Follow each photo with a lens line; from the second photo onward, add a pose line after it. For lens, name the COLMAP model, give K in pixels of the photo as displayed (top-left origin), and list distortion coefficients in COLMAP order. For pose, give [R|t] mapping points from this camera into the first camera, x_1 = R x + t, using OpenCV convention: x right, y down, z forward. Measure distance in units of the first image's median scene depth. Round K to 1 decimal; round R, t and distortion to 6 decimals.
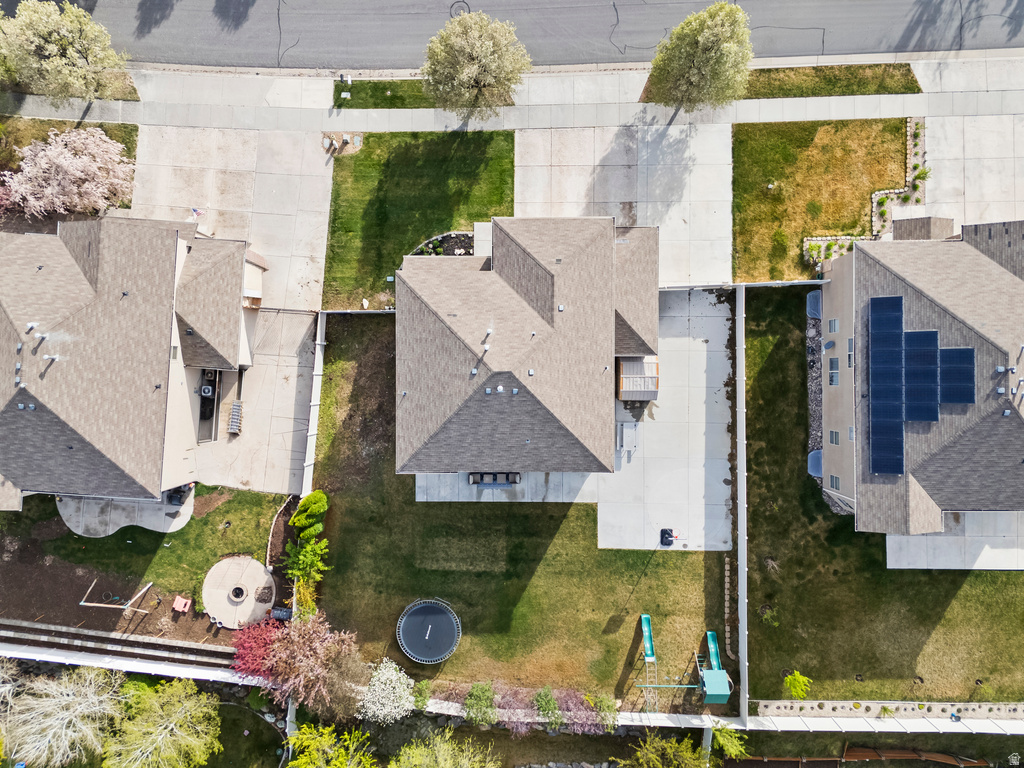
lens RADIAL K [[761.0, 0, 512.0], [0, 761.0, 384.0], [0, 0, 1]] dist [0.041644, -0.002619]
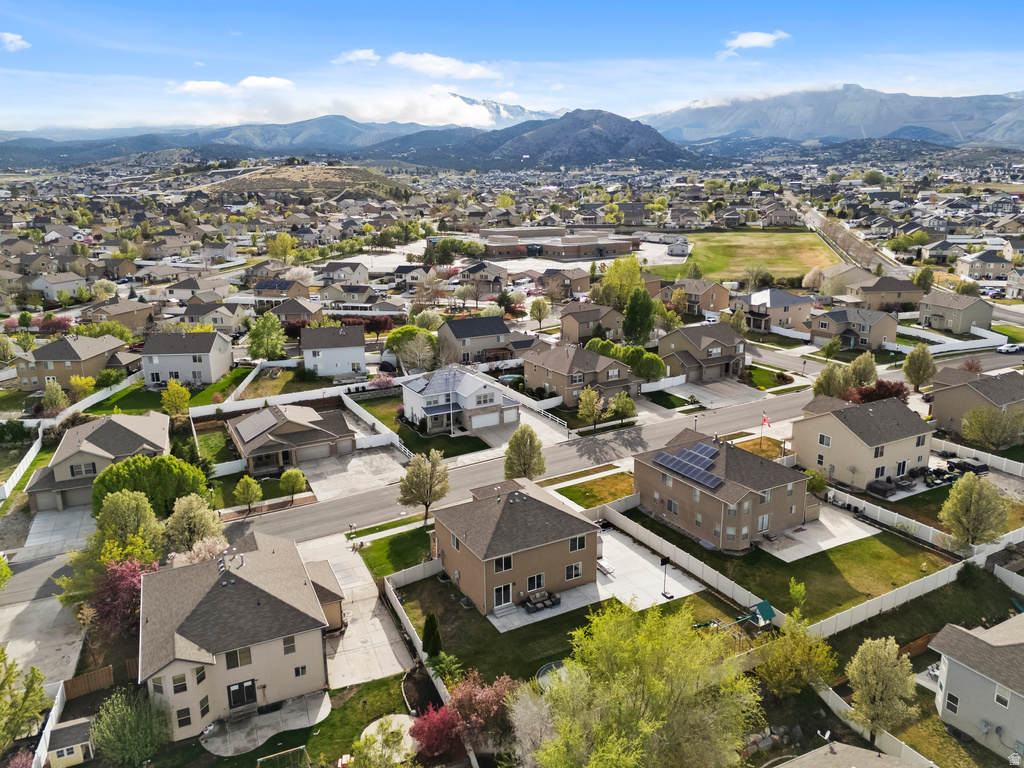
lens RADIAL K [[761.0, 0, 512.0], [0, 761.0, 384.0], [0, 0, 1]] dist [0.041644, -0.002619]
pose [[0.876843, -0.111529, 0.467662, -0.681877], [0.480762, 0.211187, -0.851040, 1.199890], [-0.003848, 0.971062, 0.238797, 0.272731]]
